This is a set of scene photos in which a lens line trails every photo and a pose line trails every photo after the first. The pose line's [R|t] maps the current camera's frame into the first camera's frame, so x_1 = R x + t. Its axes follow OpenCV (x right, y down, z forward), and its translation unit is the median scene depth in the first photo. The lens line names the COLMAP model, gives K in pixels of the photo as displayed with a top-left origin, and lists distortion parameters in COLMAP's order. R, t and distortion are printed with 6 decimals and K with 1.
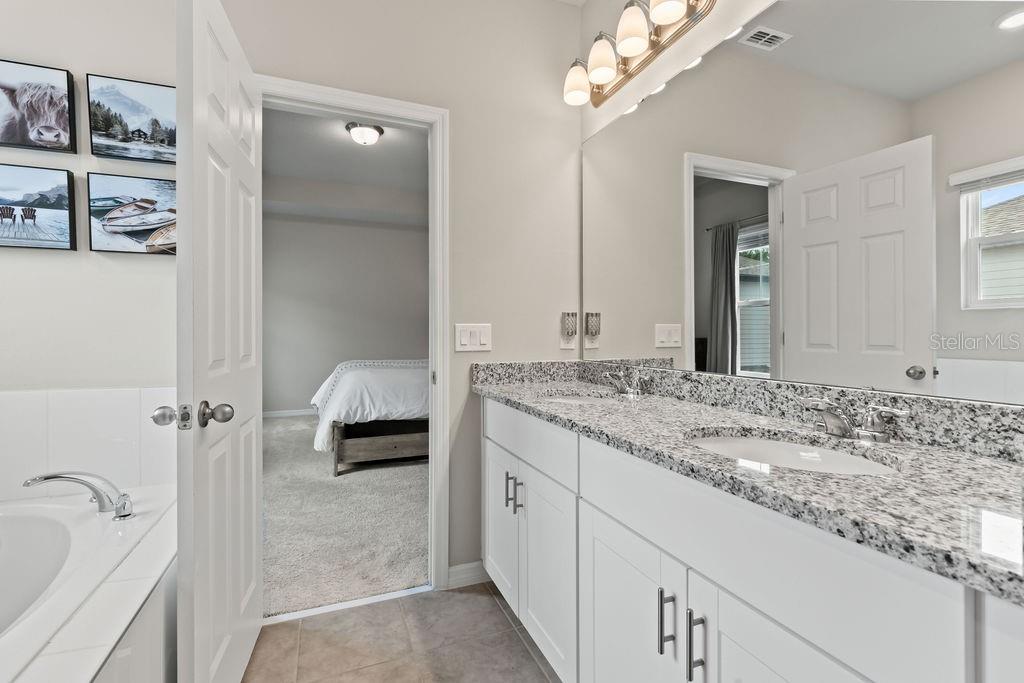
lens RADIAL K [[464.8, 0, 513.0], [0, 464.8, 326.2], [0, 0, 1]] dist [0.000239, -0.000226]
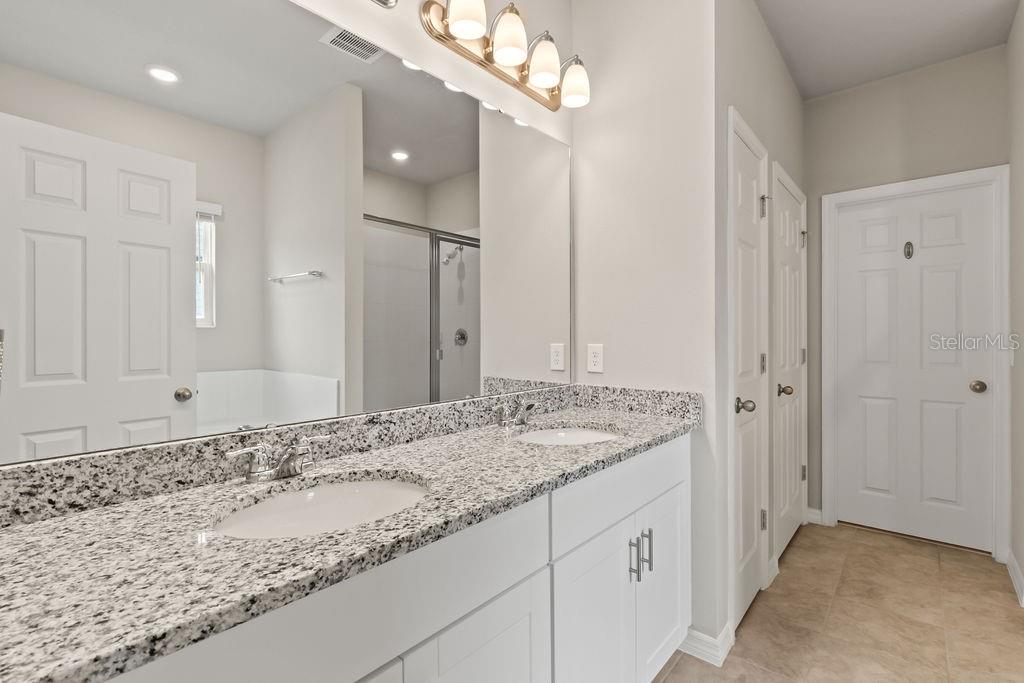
lens RADIAL K [[464.2, 0, 513.6], [0, 464.2, 338.9], [0, 0, 1]] dist [0.000456, -0.000412]
pose [[-0.449026, -0.003580, 0.893512, -0.459388], [-0.010305, 0.999946, -0.001172, -0.035676], [-0.893459, -0.009733, -0.449039, 1.120349]]
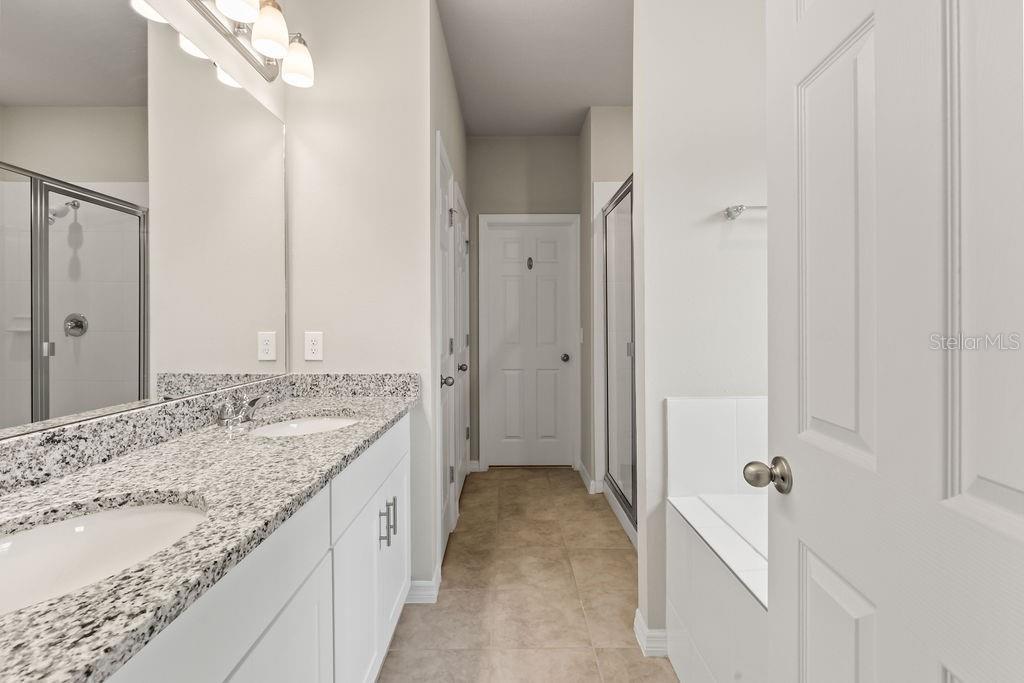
lens RADIAL K [[456.6, 0, 505.3], [0, 456.6, 327.8], [0, 0, 1]] dist [0.001299, 0.000470]
pose [[-0.923719, -0.001947, 0.383065, -0.376187], [-0.004477, 0.999974, -0.005714, -0.031432], [-0.383044, -0.006994, -0.923704, 1.288523]]
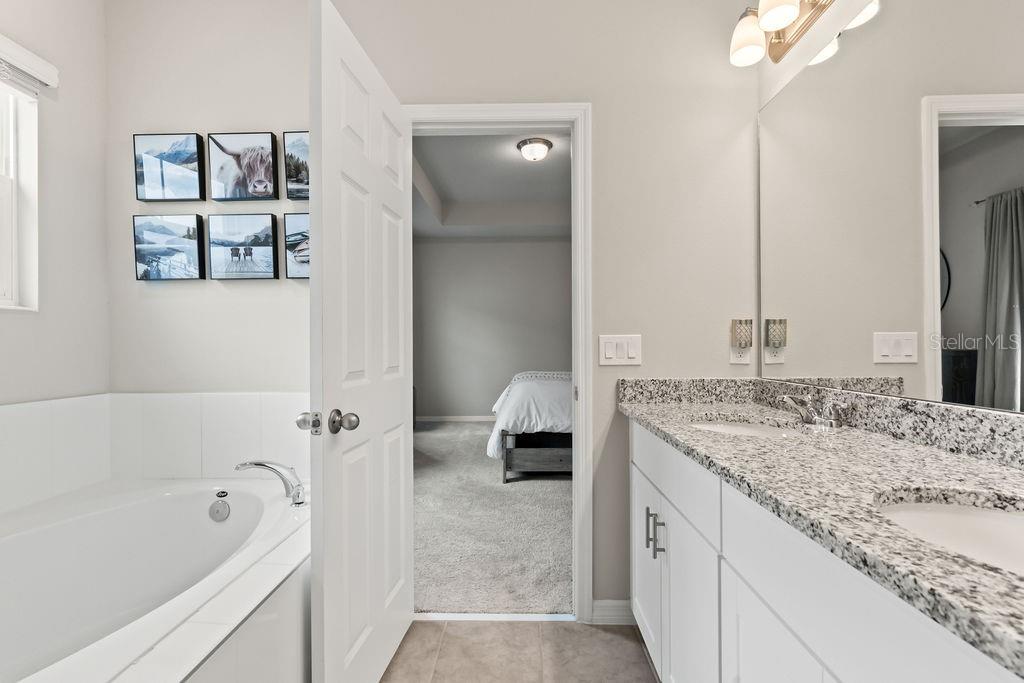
lens RADIAL K [[464.2, 0, 513.6], [0, 464.2, 338.9], [0, 0, 1]] dist [0.000456, -0.000412]
pose [[0.919093, -0.008842, -0.393941, 0.100540], [0.010025, 0.999949, 0.000946, -0.000242], [0.393912, -0.004818, 0.919135, 0.116650]]
